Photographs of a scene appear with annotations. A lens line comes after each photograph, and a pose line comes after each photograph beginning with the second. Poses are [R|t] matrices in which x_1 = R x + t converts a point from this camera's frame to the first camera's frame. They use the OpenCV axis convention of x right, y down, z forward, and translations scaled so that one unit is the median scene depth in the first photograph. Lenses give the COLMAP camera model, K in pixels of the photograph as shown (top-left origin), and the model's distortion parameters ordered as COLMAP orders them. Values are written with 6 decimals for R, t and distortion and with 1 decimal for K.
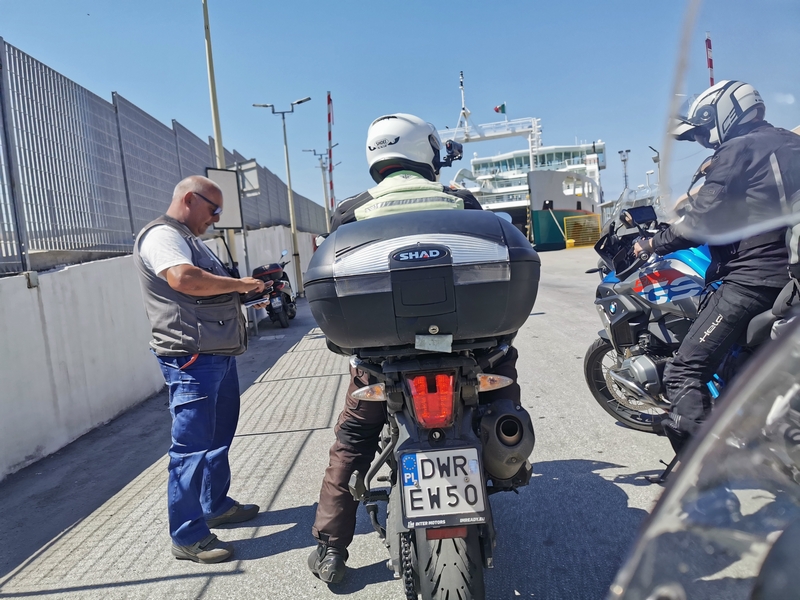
lens RADIAL K [[616.5, 0, 400.0], [0, 616.5, 300.0], [0, 0, 1]] dist [0.049296, 0.002872]
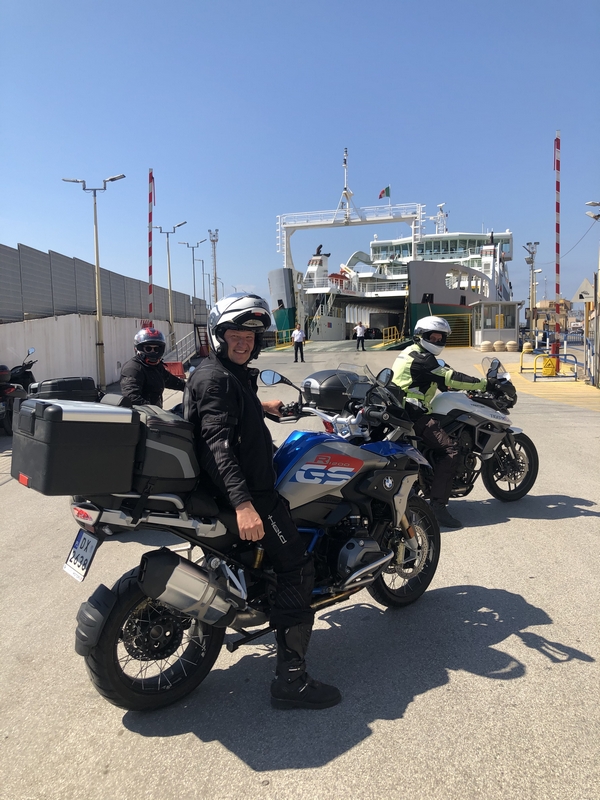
lens RADIAL K [[654.0, 0, 300.0], [0, 654.0, 400.0], [0, 0, 1]] dist [0.006132, 0.002012]
pose [[0.998290, 0.058047, -0.006946, 0.058914], [-0.057854, 0.998003, 0.025357, -0.013693], [0.008404, -0.024912, 0.999654, 0.009358]]
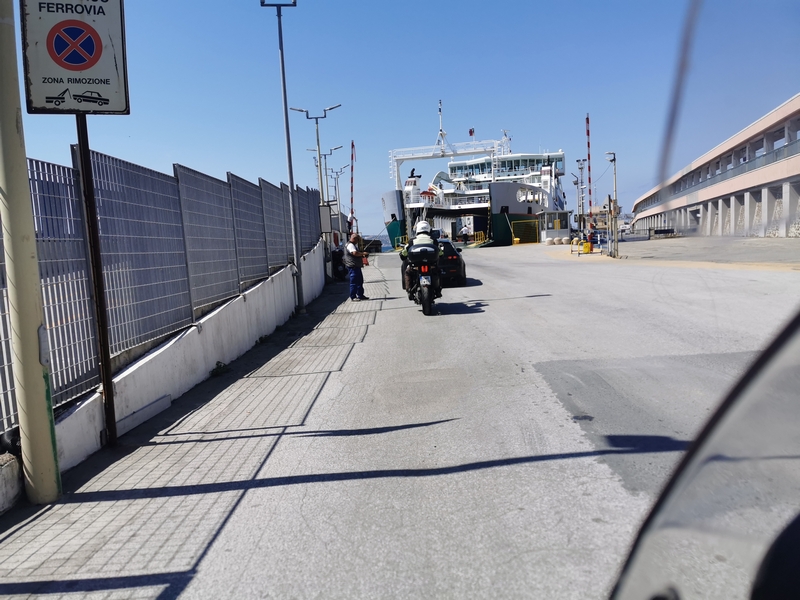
lens RADIAL K [[616.5, 0, 400.0], [0, 616.5, 300.0], [0, 0, 1]] dist [0.049296, 0.002872]
pose [[0.998990, 0.023245, 0.038464, -0.020223], [-0.023816, 0.999612, 0.014470, 0.018490], [-0.038112, -0.015372, 0.999155, -0.253657]]
